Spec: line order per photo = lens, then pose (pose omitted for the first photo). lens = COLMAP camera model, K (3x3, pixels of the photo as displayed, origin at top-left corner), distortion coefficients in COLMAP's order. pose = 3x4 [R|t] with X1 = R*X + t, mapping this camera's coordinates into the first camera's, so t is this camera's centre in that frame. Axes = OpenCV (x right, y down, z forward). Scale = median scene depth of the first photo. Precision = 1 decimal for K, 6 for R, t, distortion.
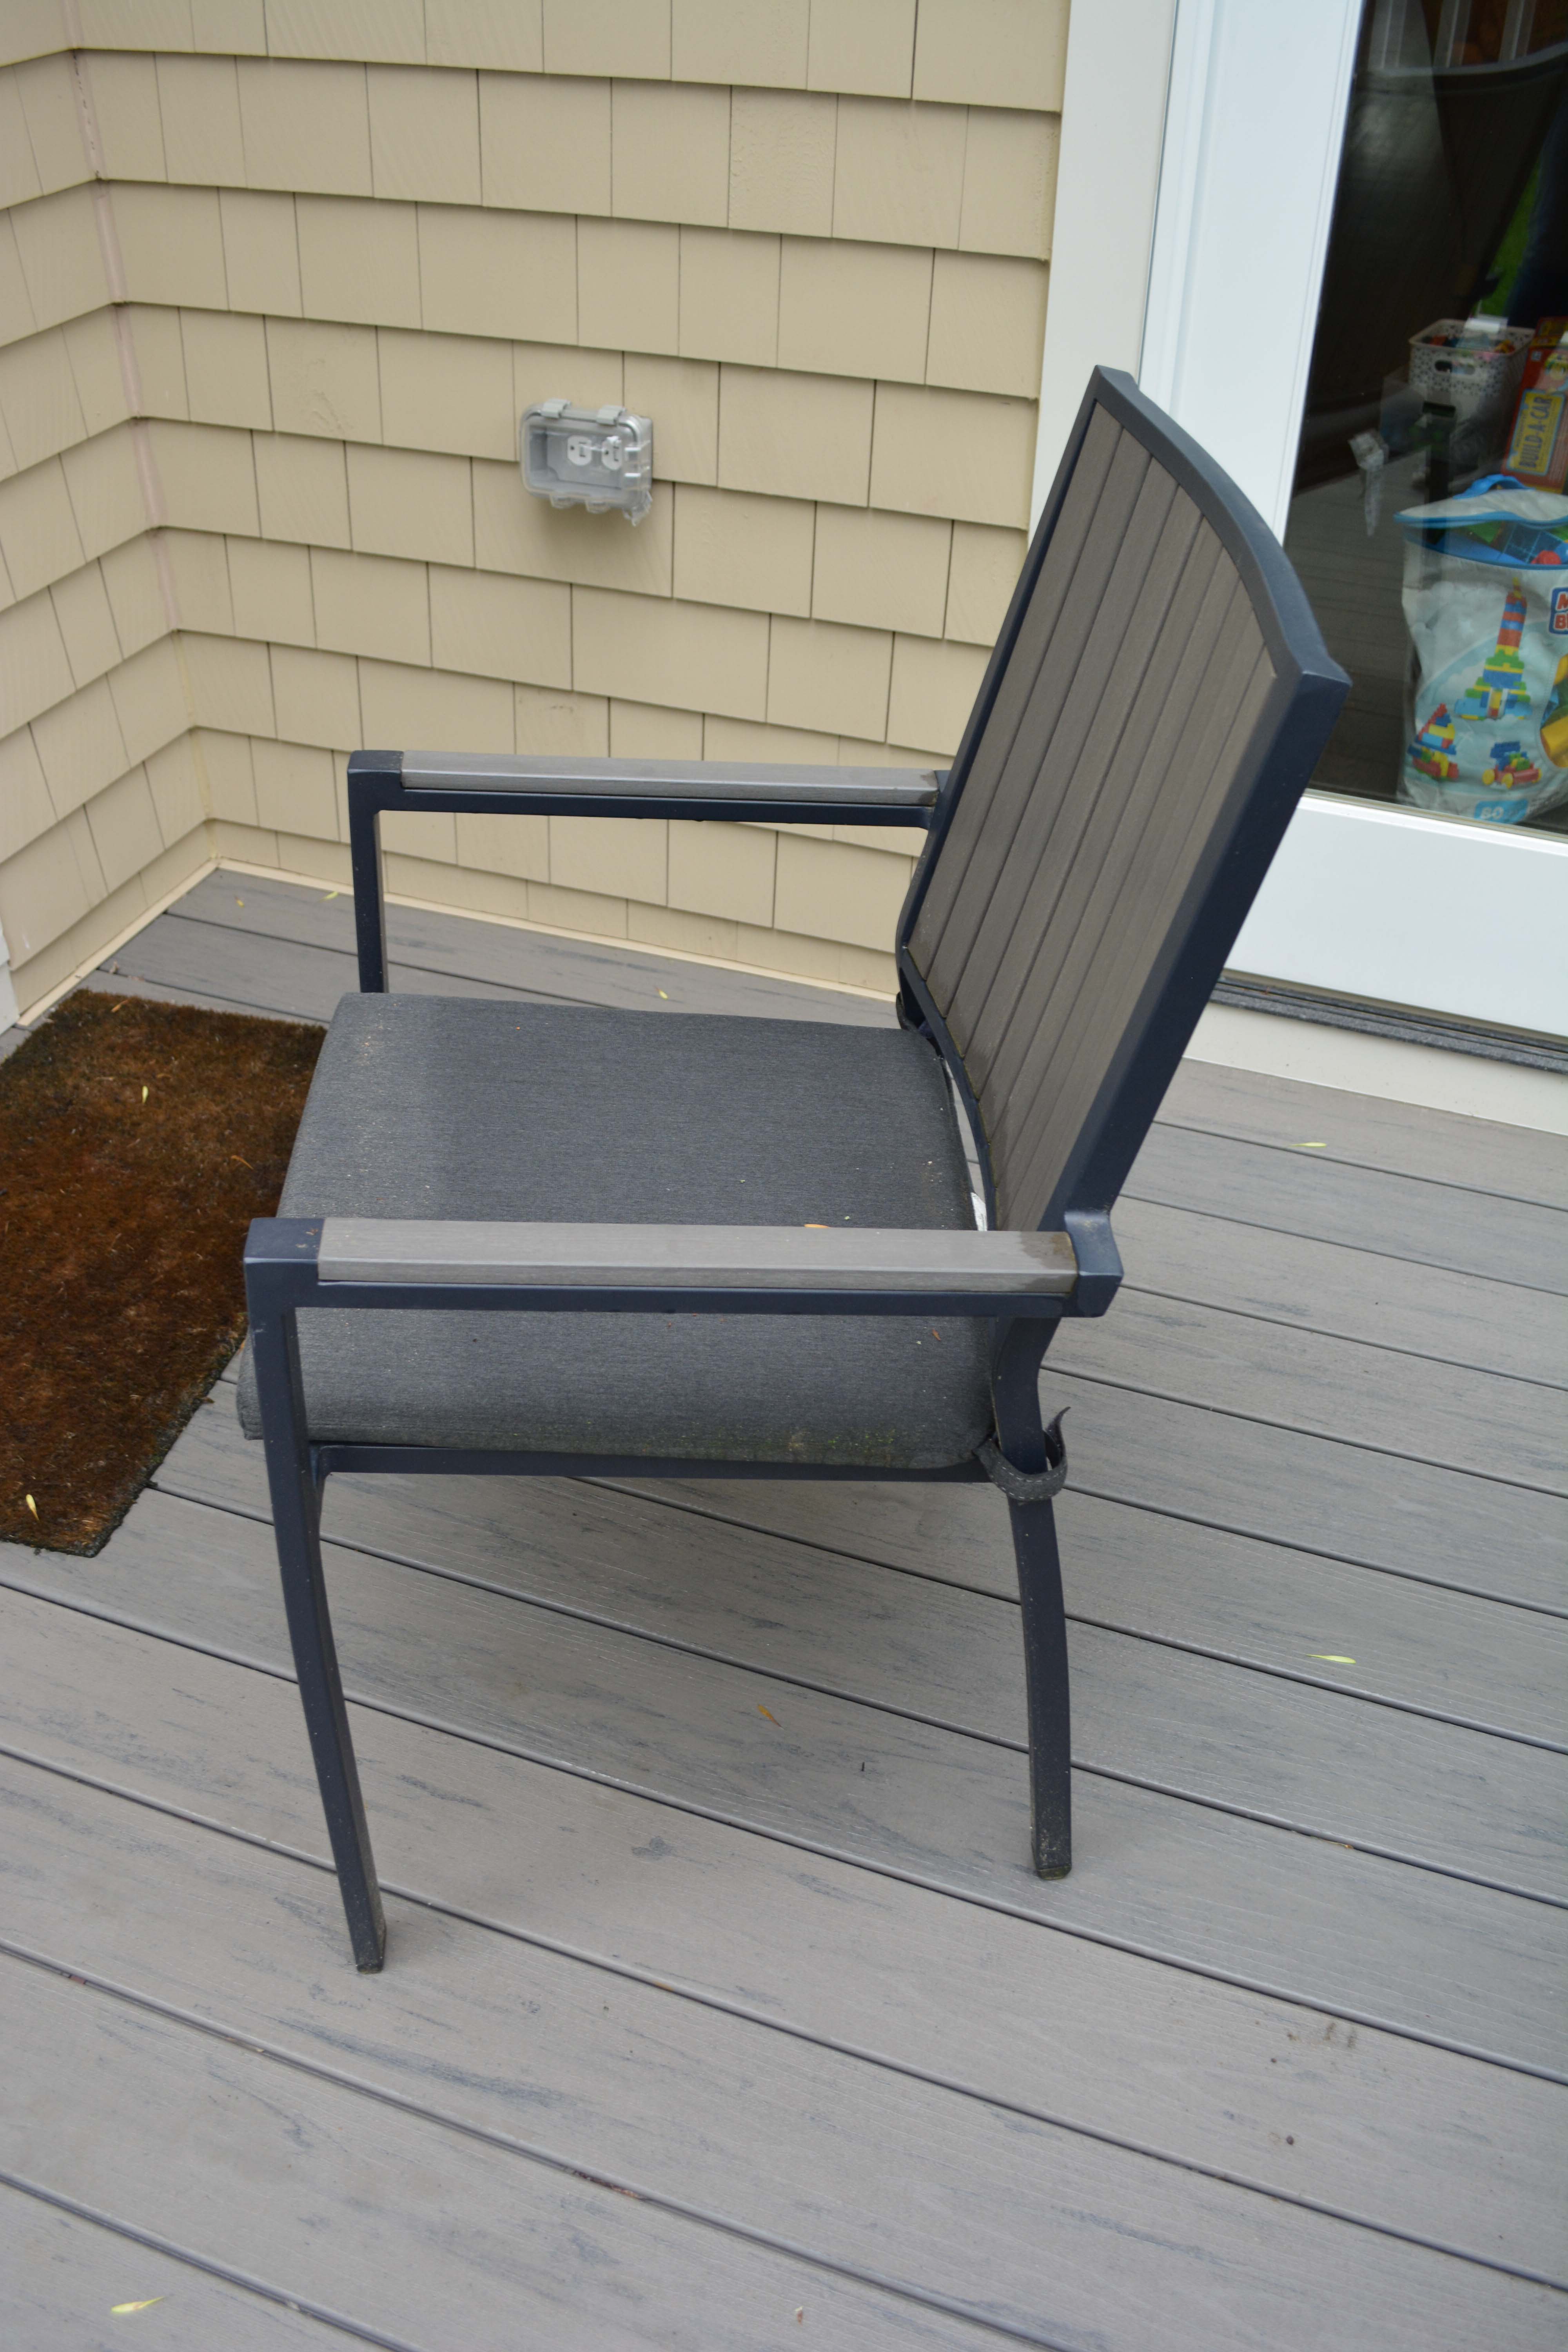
lens RADIAL K [[2069.9, 0, 775.8], [0, 2069.9, 1159.6], [0, 0, 1]] dist [-0.074001, 0.007895]
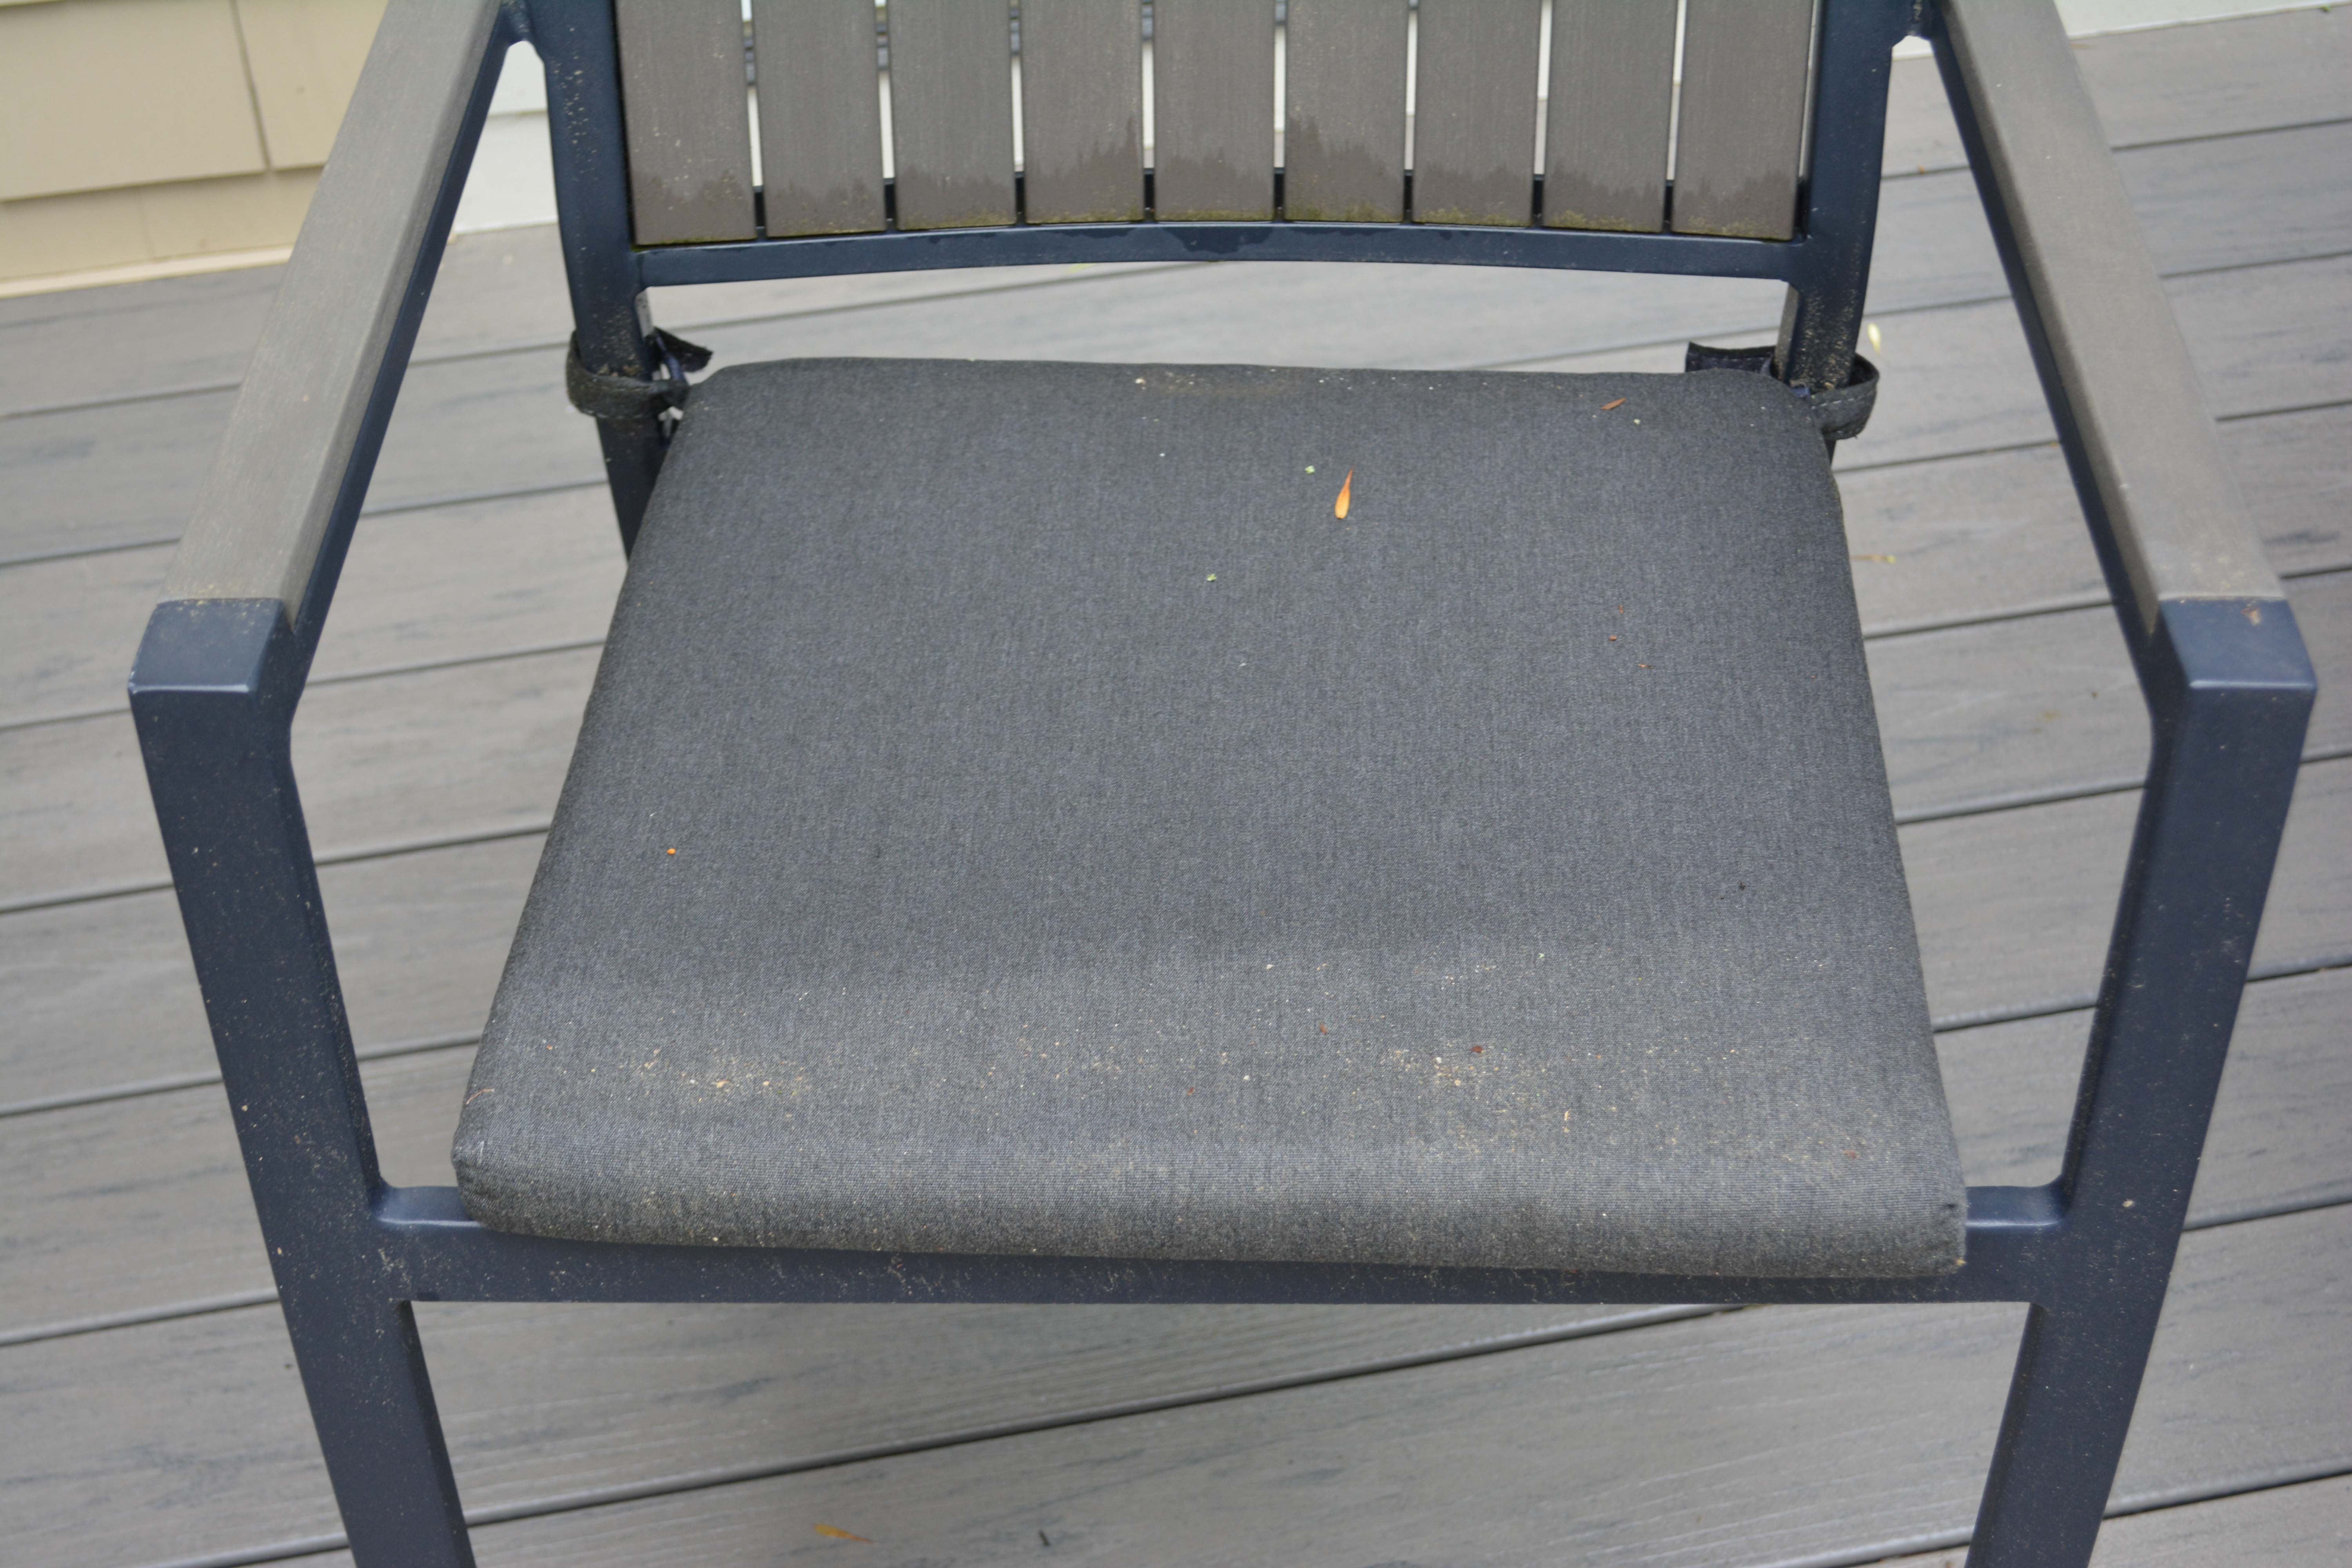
lens RADIAL K [[3550.4, 0, 1159.1], [0, 3550.4, 797.4], [0, 0, 1]] dist [-0.010341, 0.000000]
pose [[0.849309, -0.374962, 0.371588, -0.196473], [0.332437, 0.926694, 0.175285, -0.046263], [-0.410073, -0.025341, 0.911701, 0.102418]]
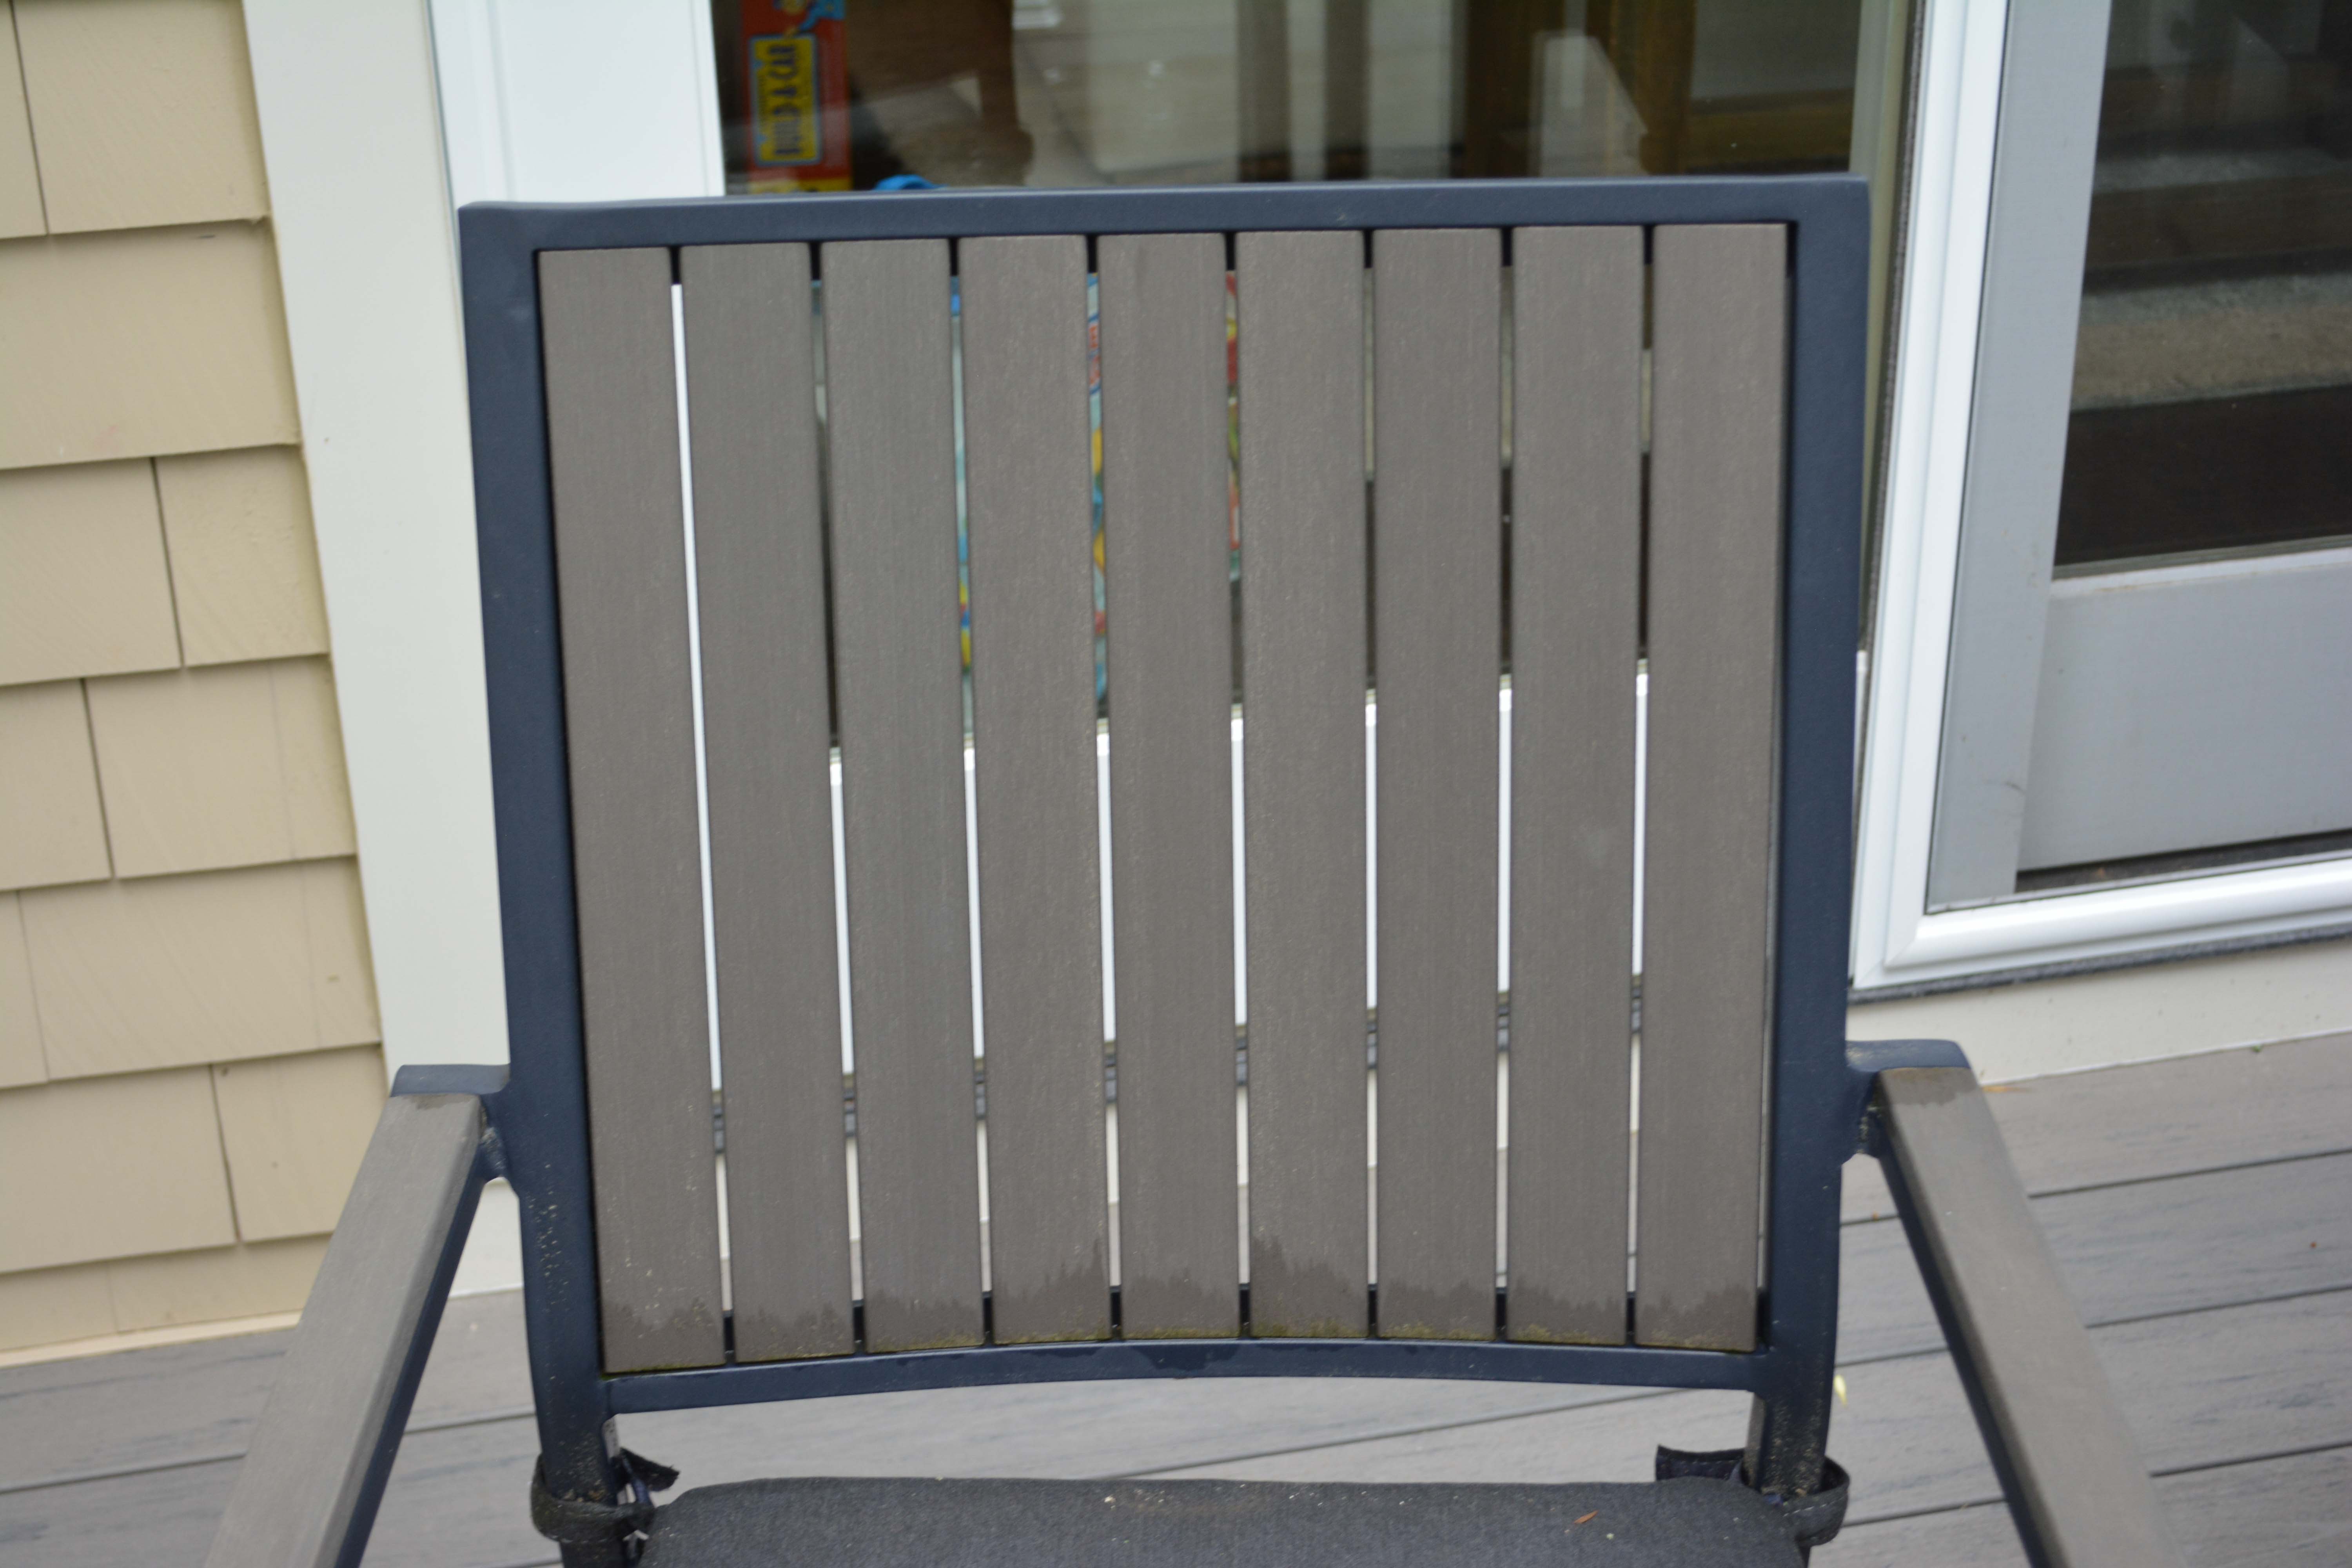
lens RADIAL K [[3550.4, 0, 1165.6], [0, 3550.4, 775.6], [0, 0, 1]] dist [-0.010341, 0.000000]
pose [[0.839312, -0.269820, 0.471967, -0.188690], [0.345334, 0.935104, -0.079526, -0.078063], [-0.419881, 0.229733, 0.878022, 0.095271]]
